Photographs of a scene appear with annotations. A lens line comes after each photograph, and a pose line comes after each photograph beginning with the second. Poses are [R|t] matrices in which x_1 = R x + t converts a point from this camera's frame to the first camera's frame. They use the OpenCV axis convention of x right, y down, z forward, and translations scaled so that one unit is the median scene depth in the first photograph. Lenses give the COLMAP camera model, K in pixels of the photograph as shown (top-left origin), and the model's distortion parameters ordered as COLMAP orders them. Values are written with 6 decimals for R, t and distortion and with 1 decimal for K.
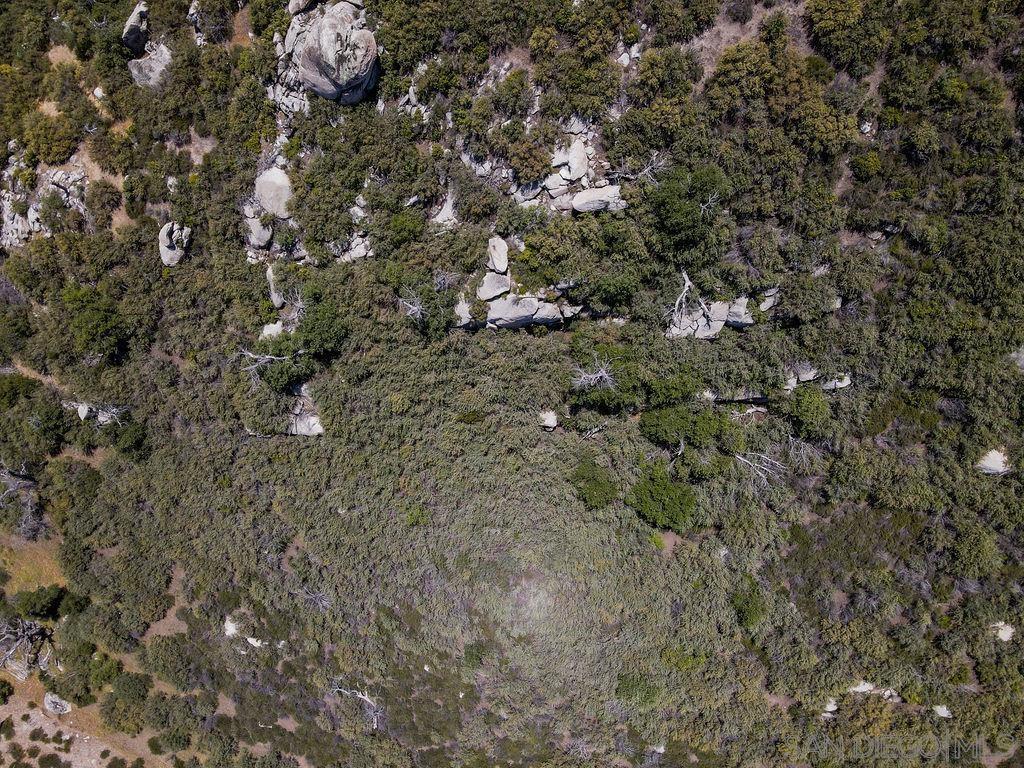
lens RADIAL K [[763.5, 0, 512.2], [0, 763.5, 384.9], [0, 0, 1]] dist [0.013069, 0.010563]
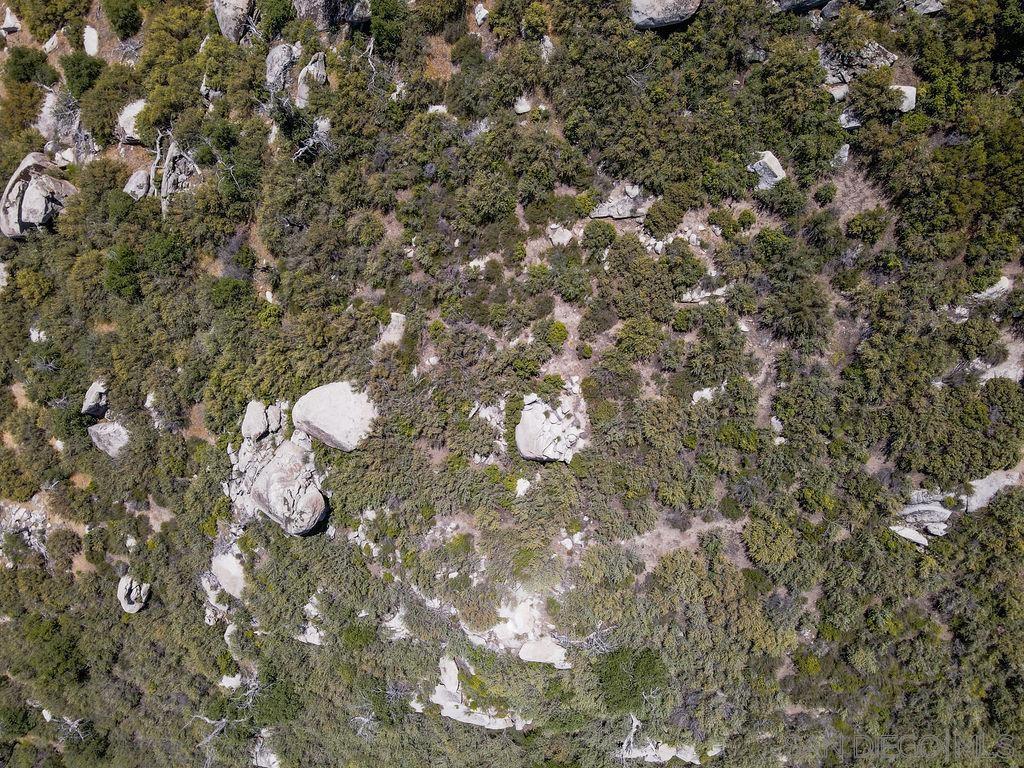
lens RADIAL K [[763.5, 0, 511.9], [0, 763.5, 384.7], [0, 0, 1]] dist [0.013069, 0.010563]
pose [[0.999995, 0.002835, -0.001717, 0.064177], [-0.002833, 0.999995, 0.001470, -0.545062], [0.001721, -0.001465, 0.999997, -0.002833]]
